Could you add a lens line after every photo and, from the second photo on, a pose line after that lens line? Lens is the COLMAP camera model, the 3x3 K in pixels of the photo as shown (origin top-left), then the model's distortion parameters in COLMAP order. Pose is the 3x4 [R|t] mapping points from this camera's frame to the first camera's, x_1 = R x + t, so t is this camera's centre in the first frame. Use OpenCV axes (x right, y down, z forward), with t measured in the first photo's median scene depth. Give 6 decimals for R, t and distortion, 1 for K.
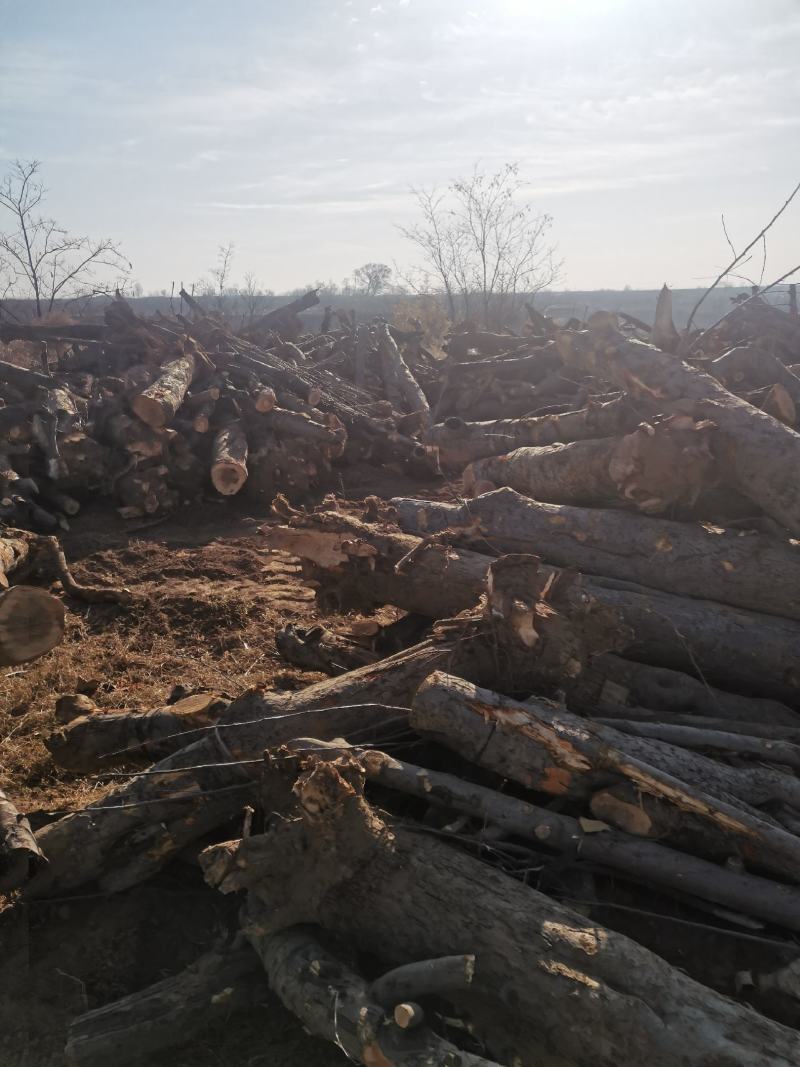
lens RADIAL K [[818.3, 0, 404.5], [0, 818.3, 518.9], [0, 0, 1]] dist [0.036350, -0.005290]
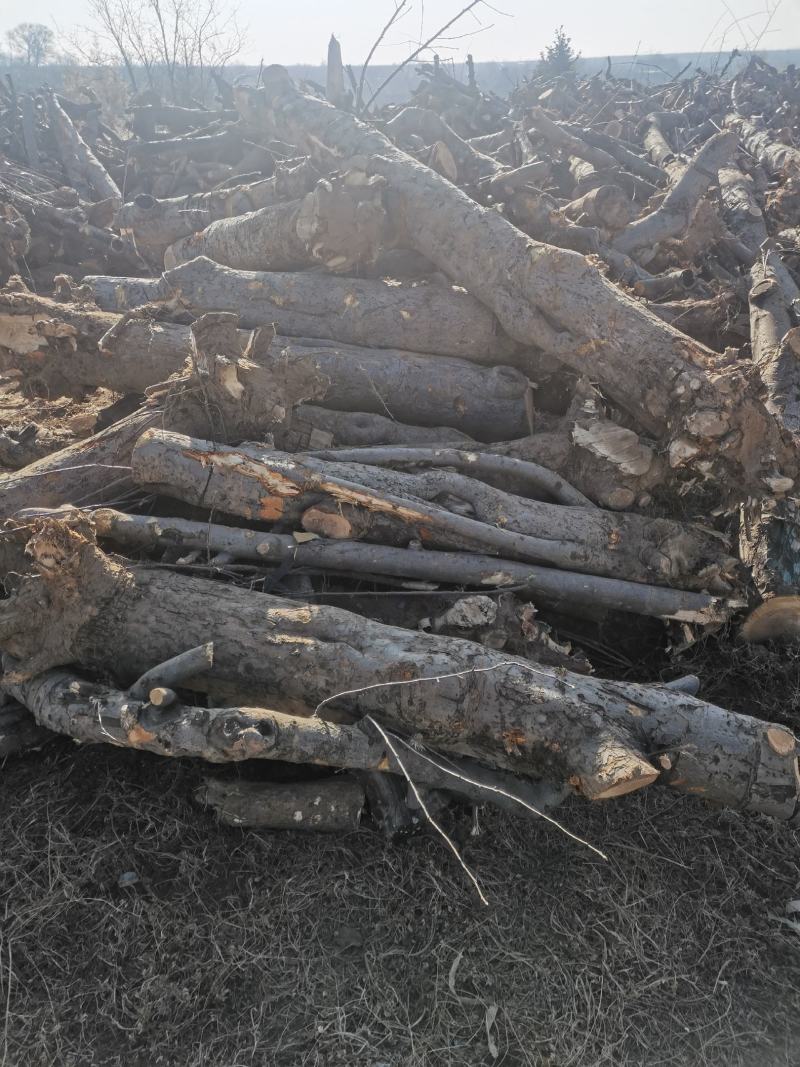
lens RADIAL K [[797.3, 0, 400.0], [0, 797.3, 533.5], [0, 0, 1]] dist [0.045320, -0.028394]
pose [[0.944633, -0.149802, 0.291937, 0.019849], [0.071734, 0.962464, 0.261758, 0.067482], [-0.320191, -0.226324, 0.919921, -0.098005]]
